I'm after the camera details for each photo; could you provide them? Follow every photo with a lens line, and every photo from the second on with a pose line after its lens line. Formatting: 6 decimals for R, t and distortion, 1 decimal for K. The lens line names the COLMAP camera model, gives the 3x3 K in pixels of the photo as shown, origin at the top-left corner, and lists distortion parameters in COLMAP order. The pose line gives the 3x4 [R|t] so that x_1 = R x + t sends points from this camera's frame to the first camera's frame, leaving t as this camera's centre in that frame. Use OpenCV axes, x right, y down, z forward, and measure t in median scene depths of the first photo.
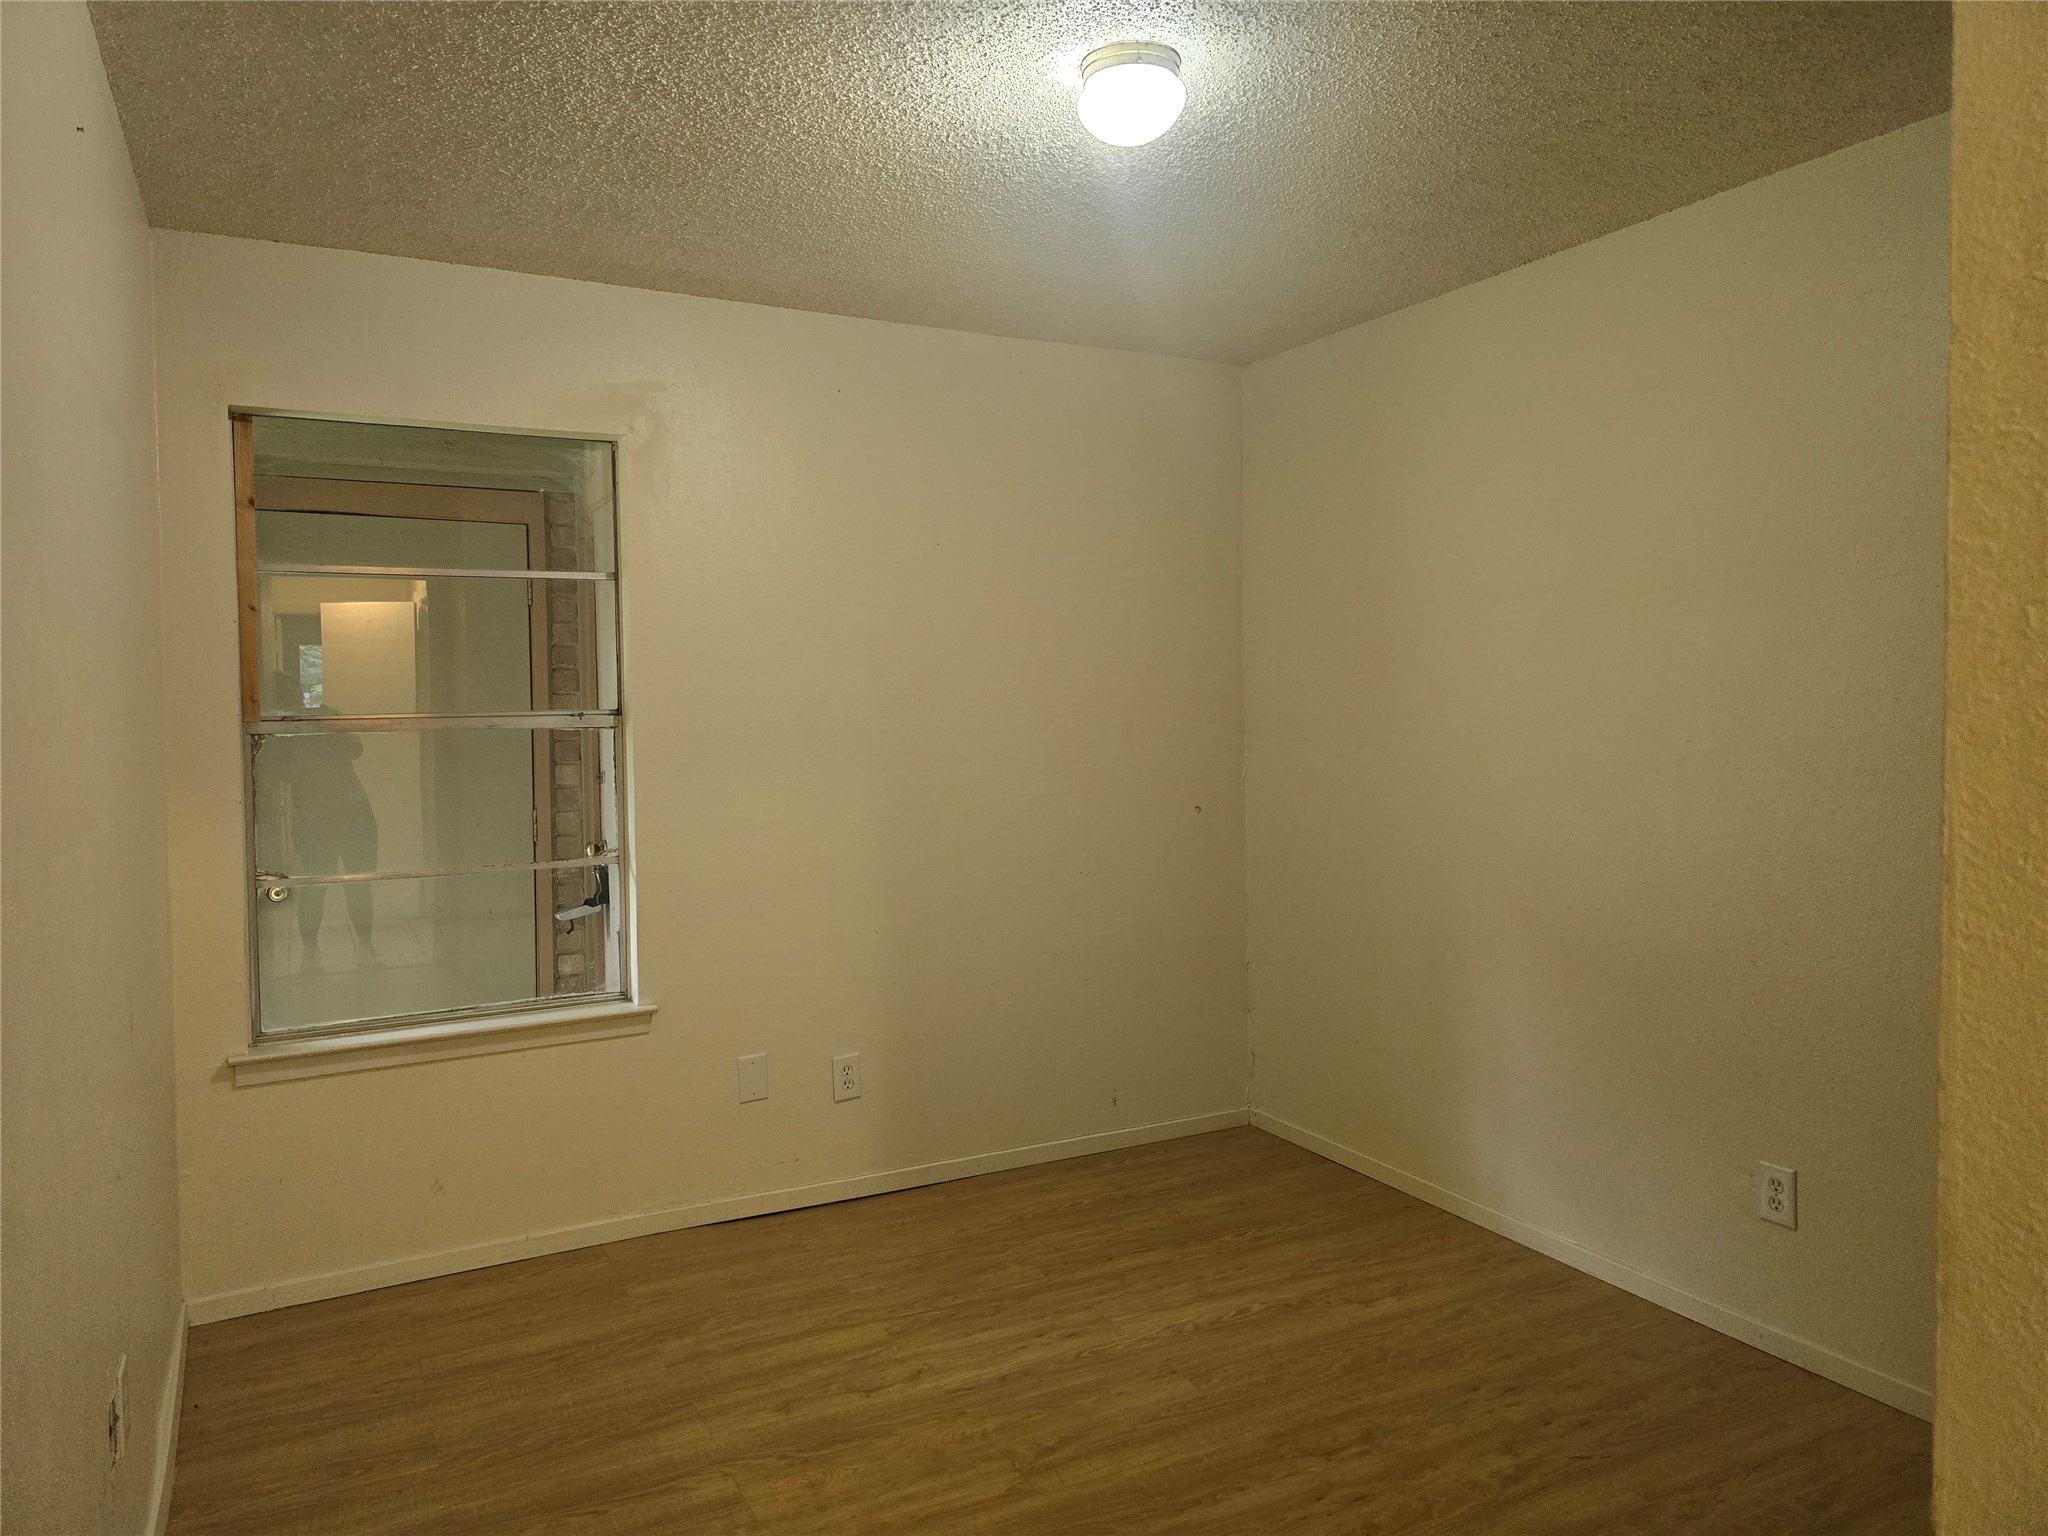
lens RADIAL K [[1371.5, 0, 1021.8], [0, 1371.5, 763.6], [0, 0, 1]] dist [0.041681, -0.032912]
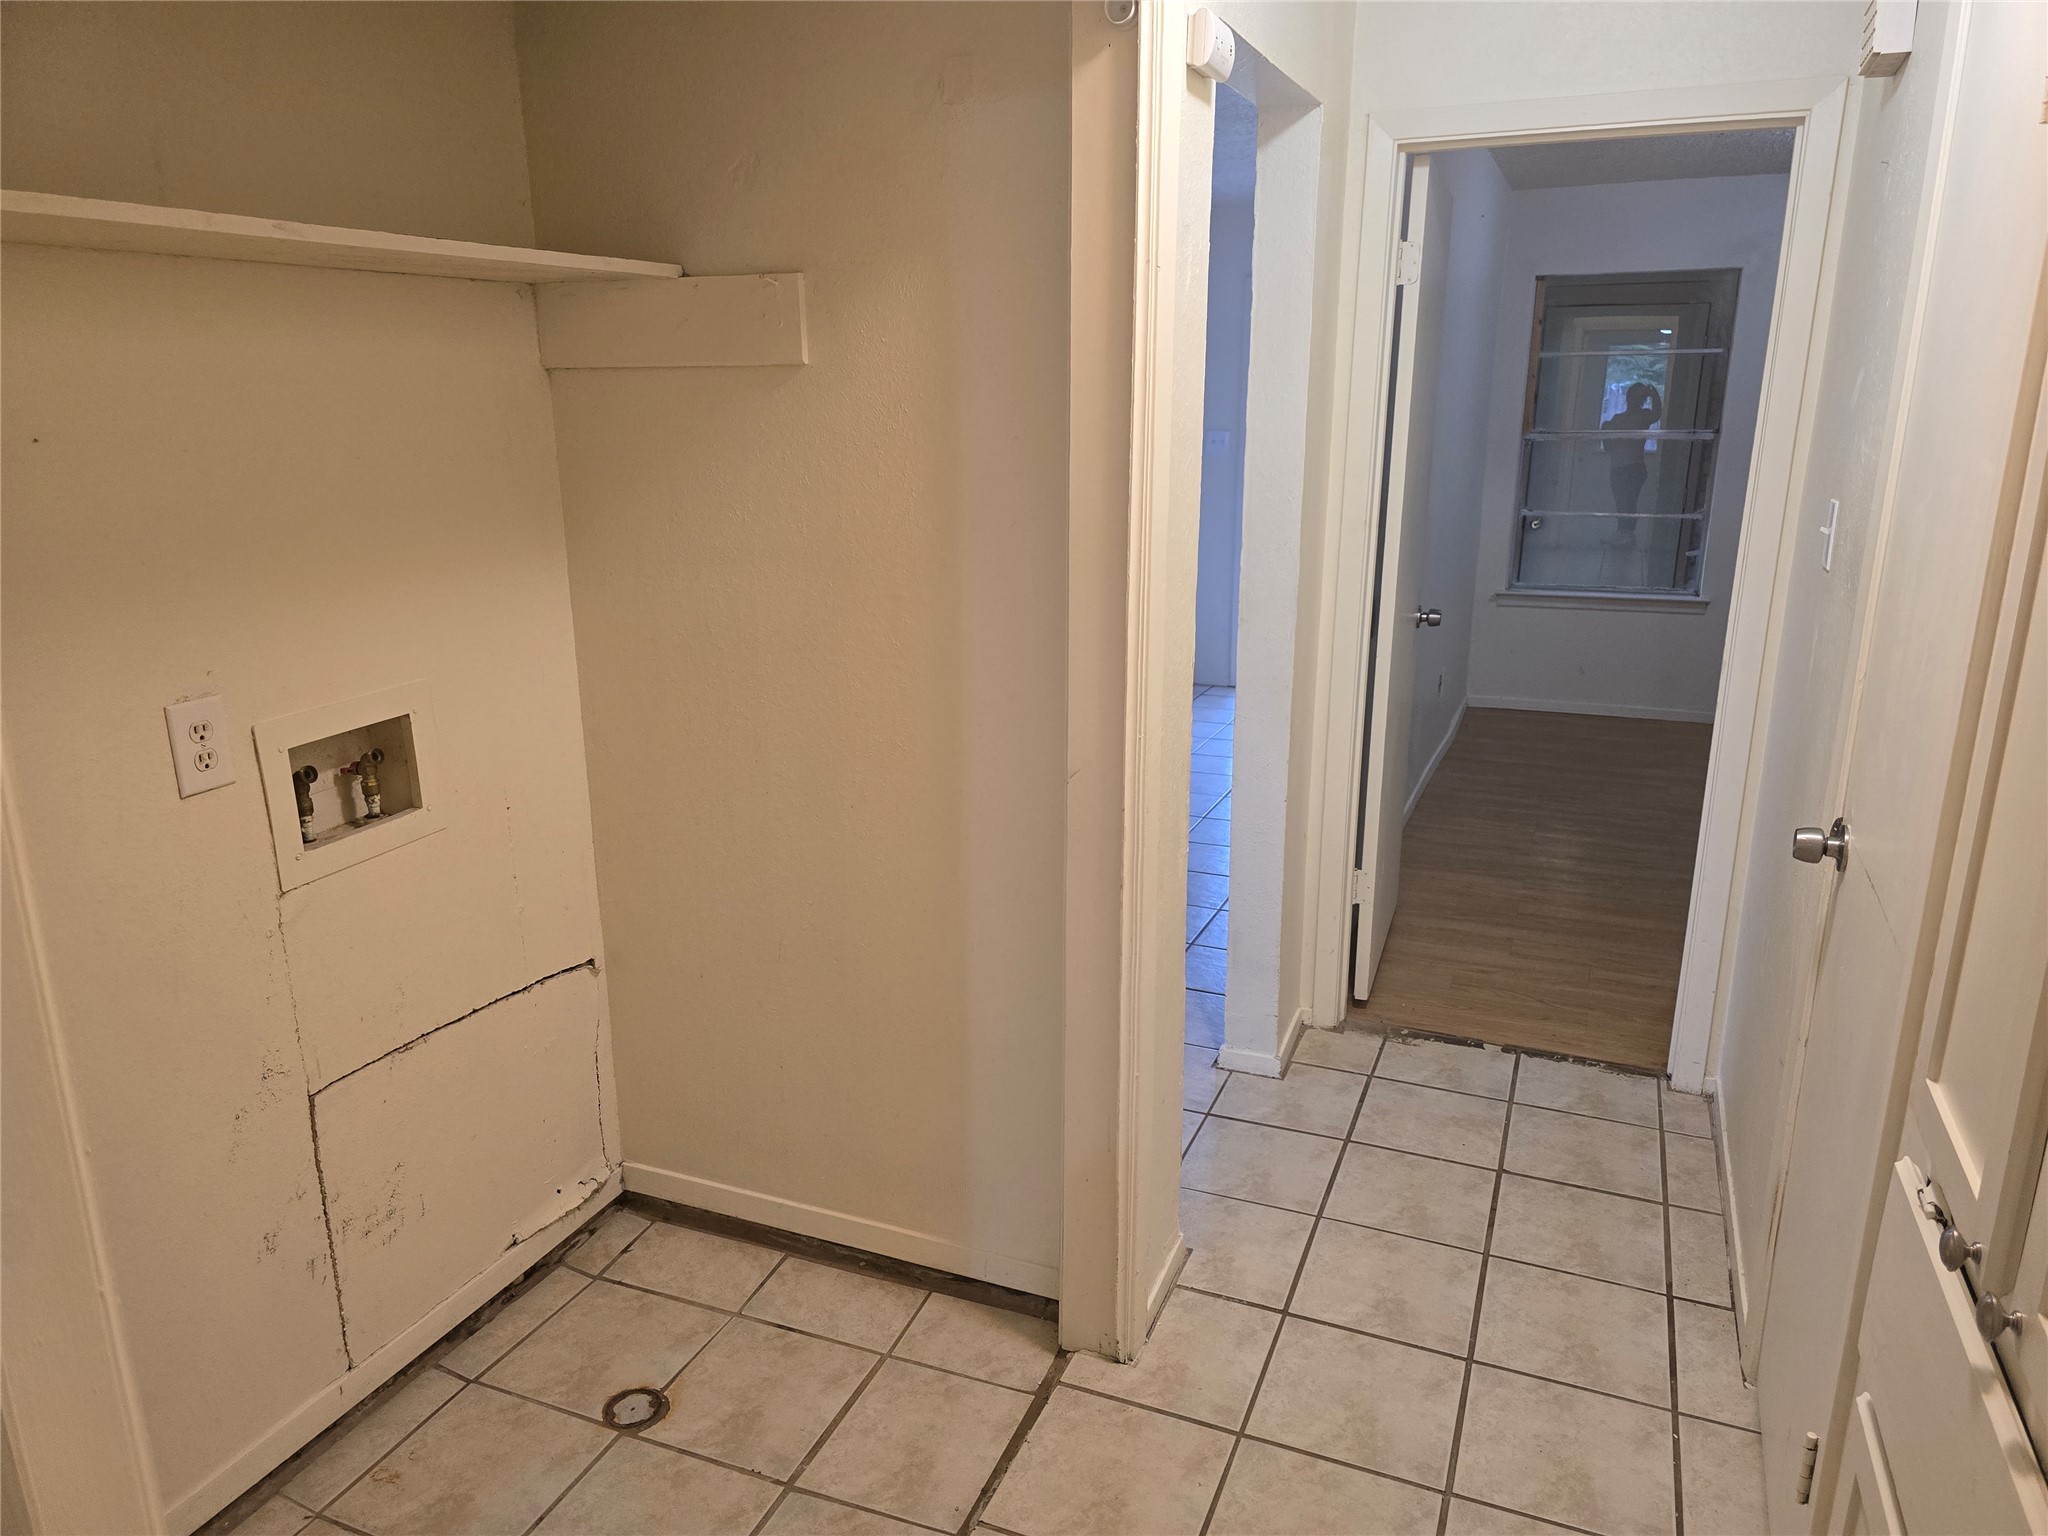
lens RADIAL K [[1371.5, 0, 1026.4], [0, 1371.5, 768.0], [0, 0, 1]] dist [0.041681, -0.032912]
pose [[0.624392, 0.216592, -0.750481, 0.635848], [-0.030124, 0.966750, 0.253945, -0.048082], [0.780530, -0.135954, 0.610155, -0.914774]]
